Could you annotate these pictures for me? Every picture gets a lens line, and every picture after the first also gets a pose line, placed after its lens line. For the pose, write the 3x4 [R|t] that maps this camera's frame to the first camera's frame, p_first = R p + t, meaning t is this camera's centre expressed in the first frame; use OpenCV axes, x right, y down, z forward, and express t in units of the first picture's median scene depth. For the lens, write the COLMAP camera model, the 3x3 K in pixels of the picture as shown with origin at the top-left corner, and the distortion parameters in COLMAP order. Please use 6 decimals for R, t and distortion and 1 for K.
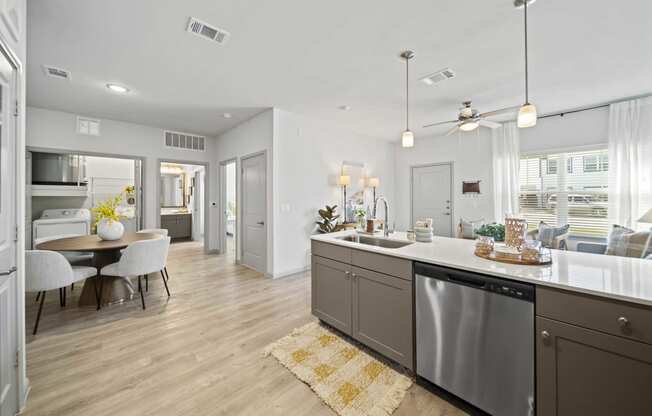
lens RADIAL K [[234.2, 0, 324.1], [0, 234.2, 196.7], [0, 0, 1]] dist [-0.000047, 0.000043]
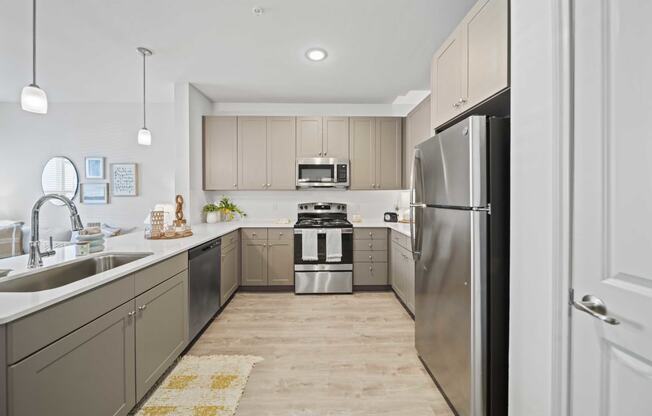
lens RADIAL K [[234.2, 0, 324.1], [0, 234.2, 196.7], [0, 0, 1]] dist [-0.000047, 0.000043]
pose [[-0.745977, 0.002159, 0.665969, -0.339308], [-0.001590, 0.999986, -0.005023, 0.006415], [-0.665970, -0.004806, -0.745963, 0.543068]]
